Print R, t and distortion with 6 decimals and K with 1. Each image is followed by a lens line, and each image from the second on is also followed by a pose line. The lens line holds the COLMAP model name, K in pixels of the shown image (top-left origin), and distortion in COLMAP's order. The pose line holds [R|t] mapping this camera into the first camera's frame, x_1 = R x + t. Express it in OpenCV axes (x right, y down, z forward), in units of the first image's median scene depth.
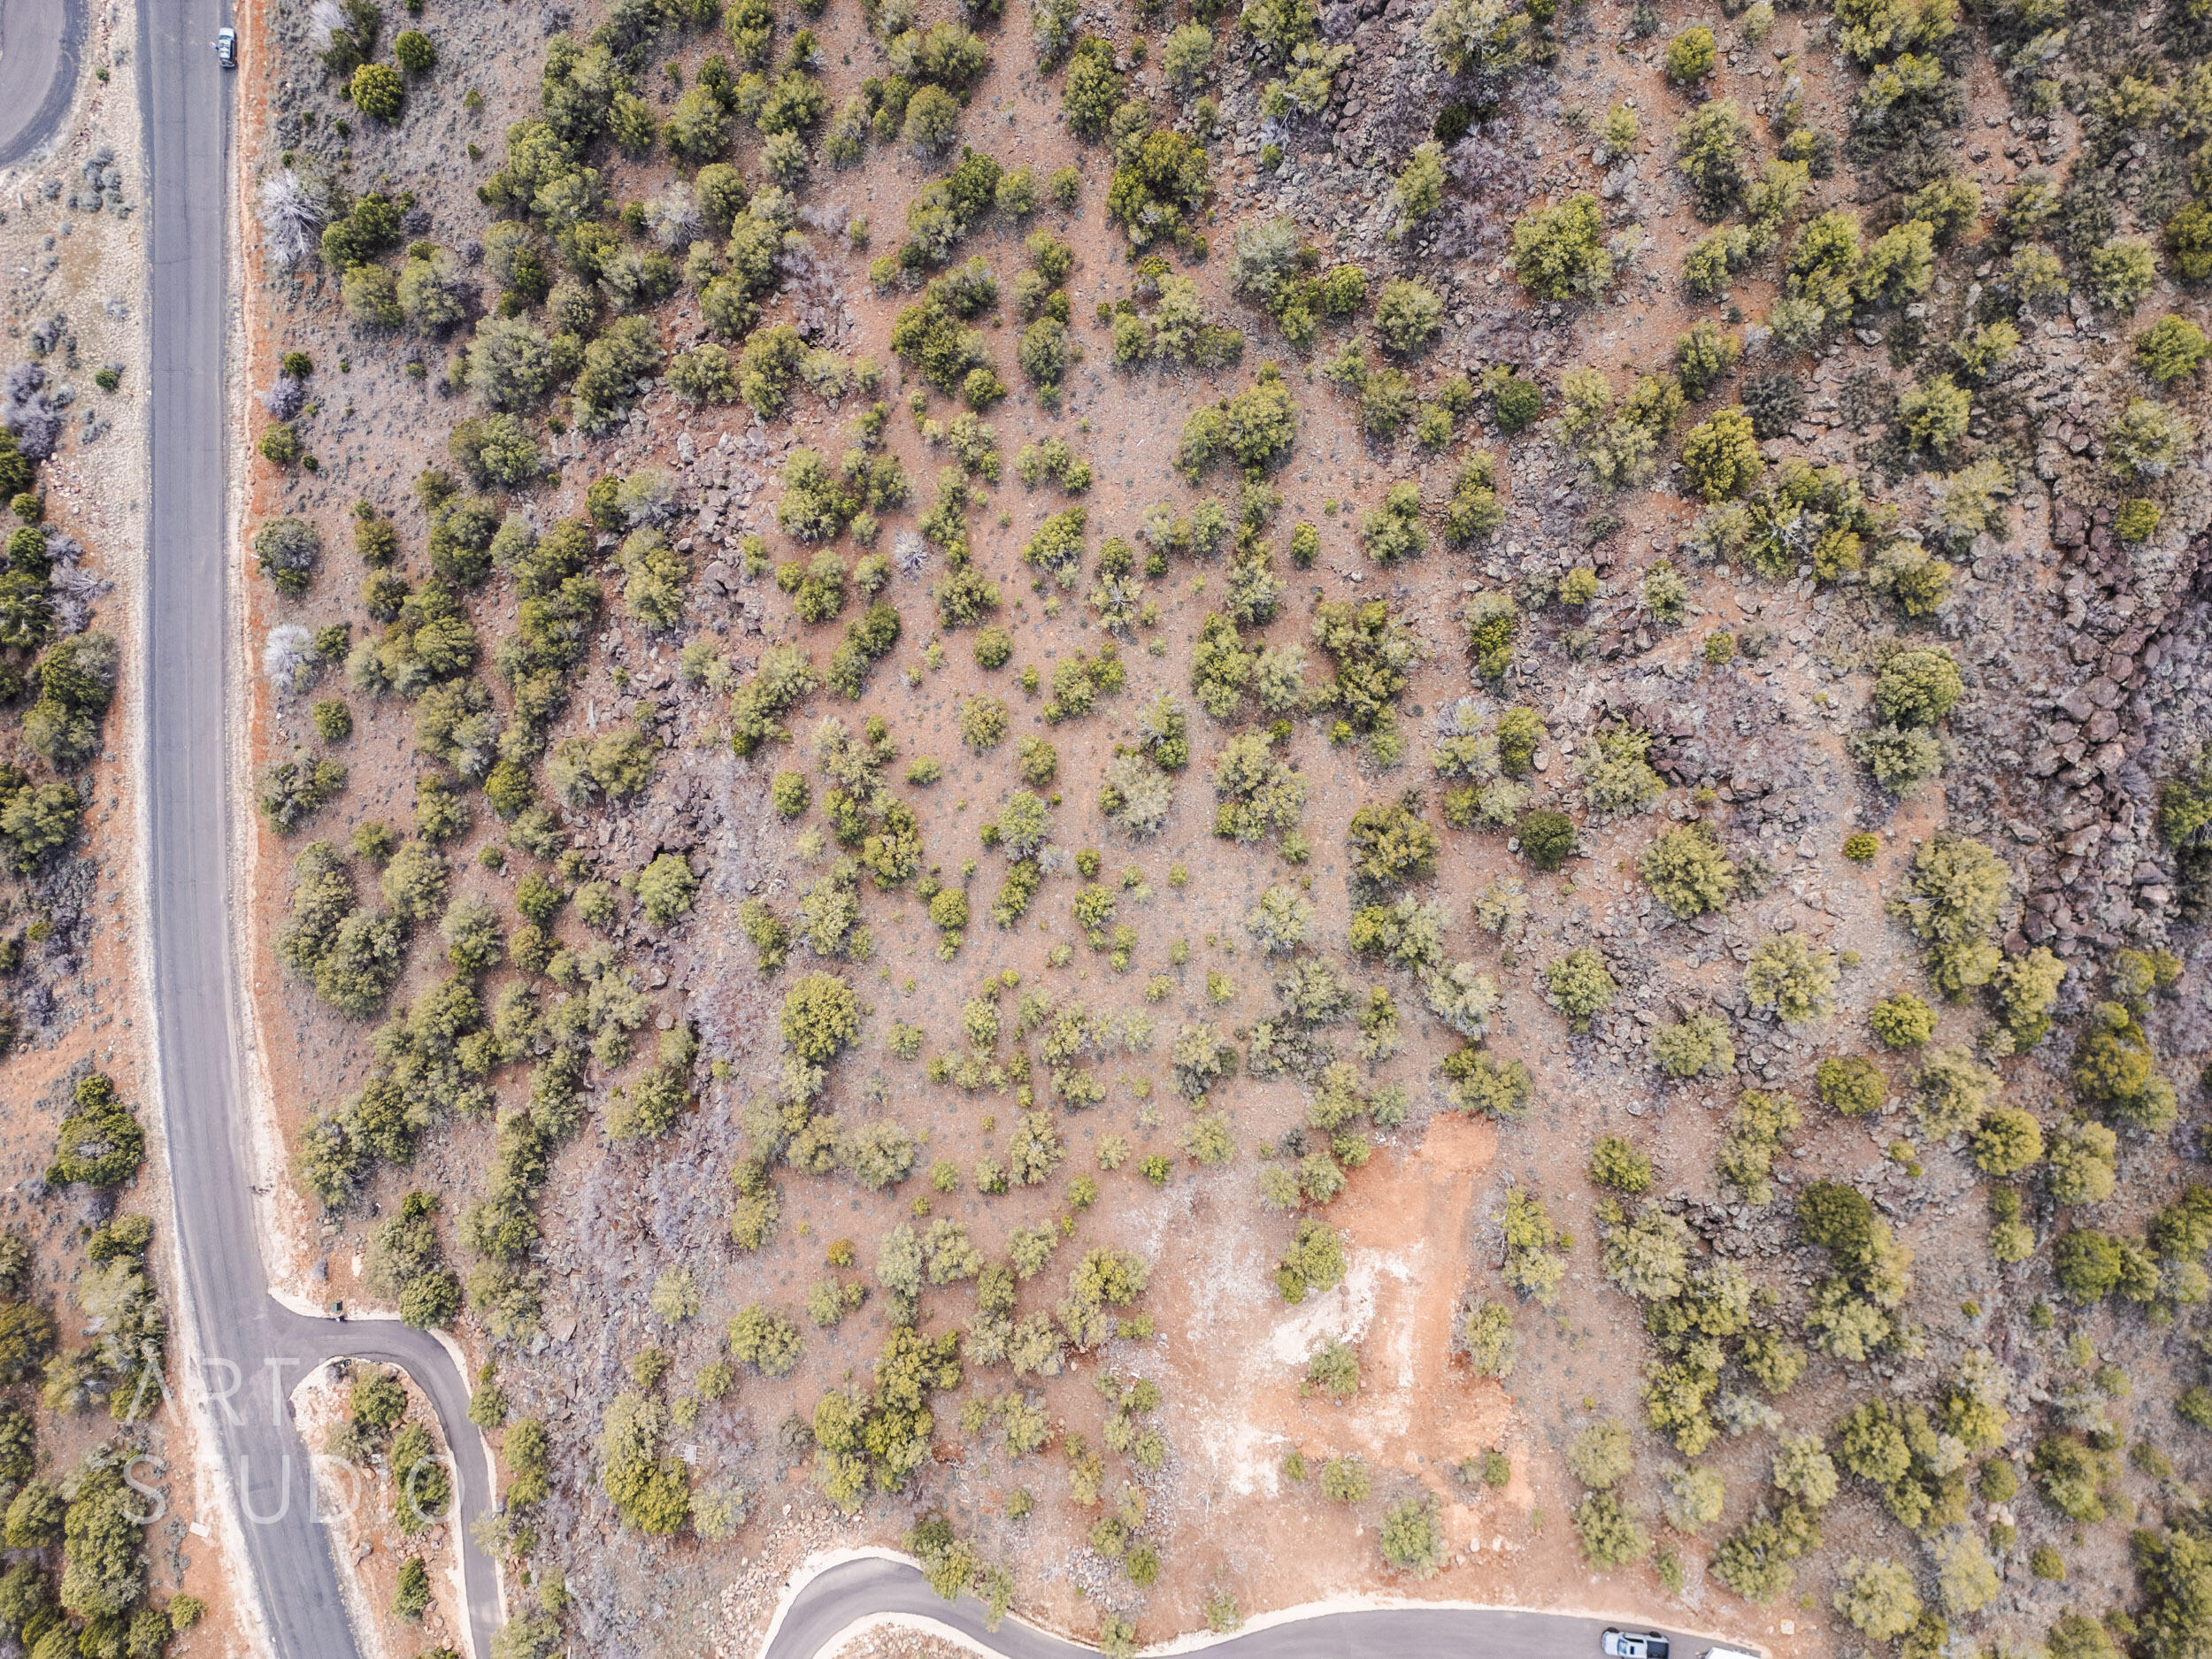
lens RADIAL K [[1540.6, 0, 1108.3], [0, 1540.6, 832.9], [0, 0, 1]] dist [0.083361, -0.078243]
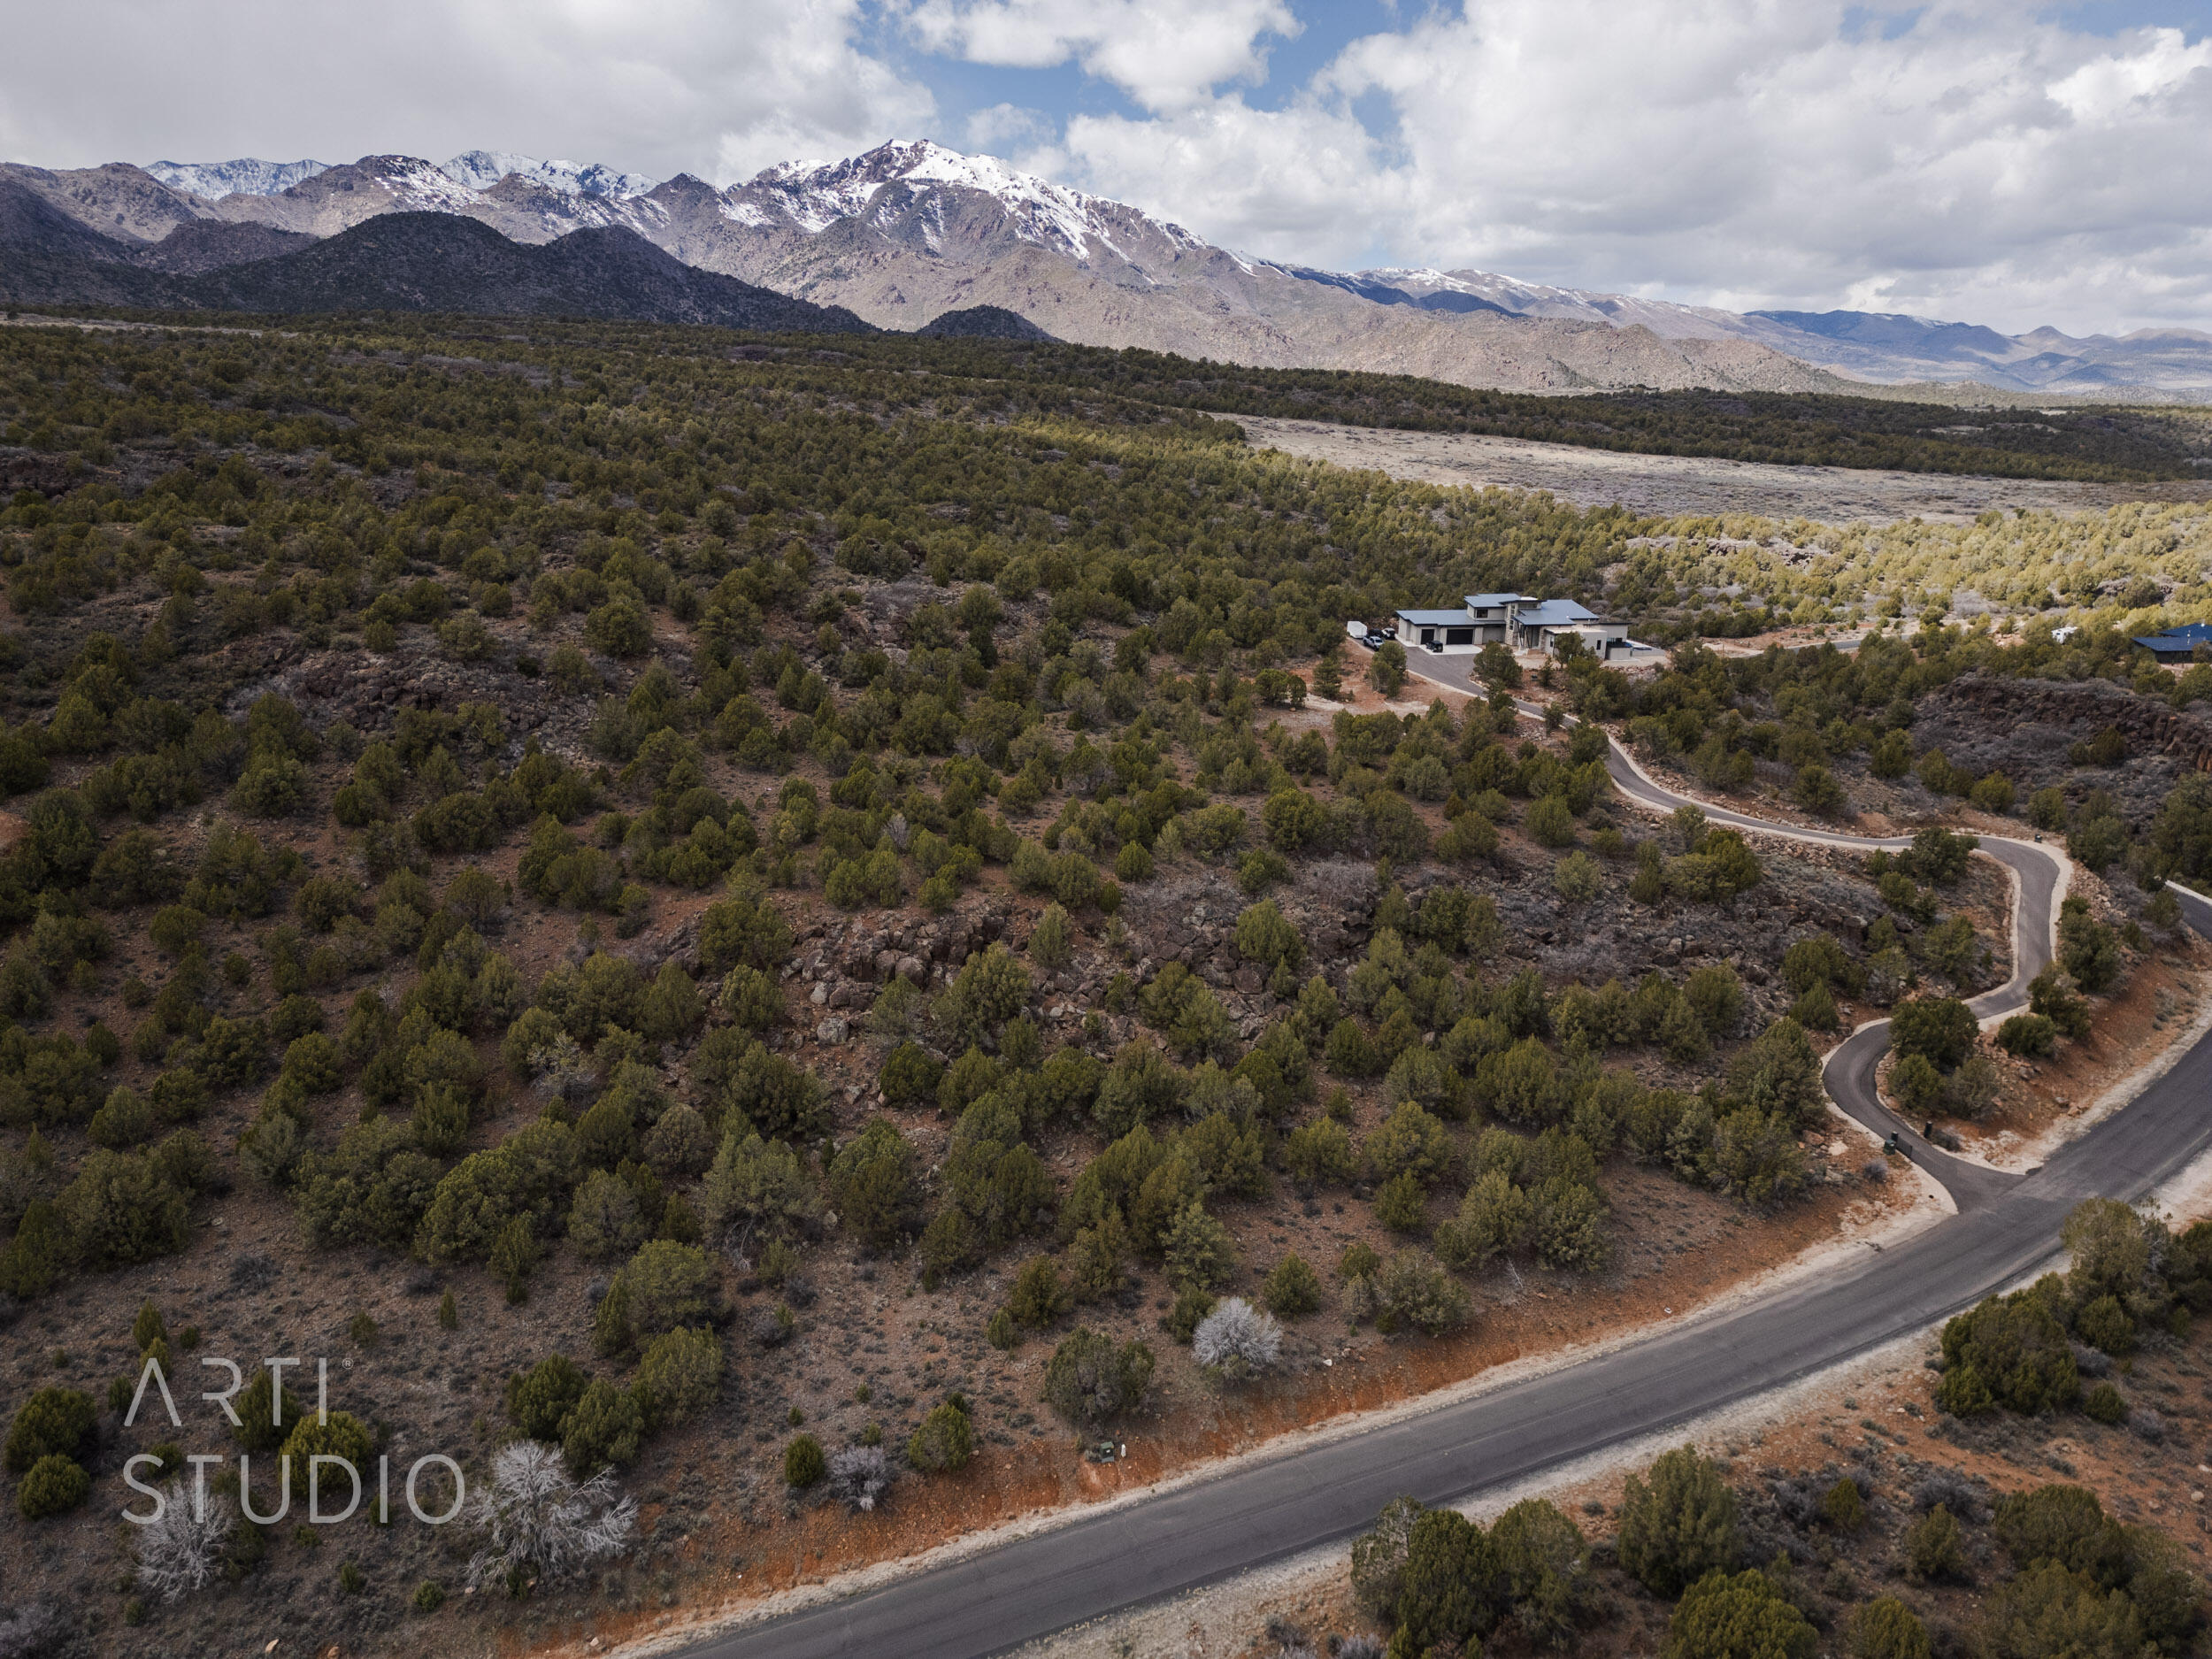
lens RADIAL K [[1540.6, 0, 1108.3], [0, 1540.6, 832.9], [0, 0, 1]] dist [0.083361, -0.078243]
pose [[-0.386030, -0.253103, 0.887085, -1.180489], [0.922446, -0.096911, 0.373767, -0.447300], [-0.008633, 0.962573, 0.270884, 0.685496]]
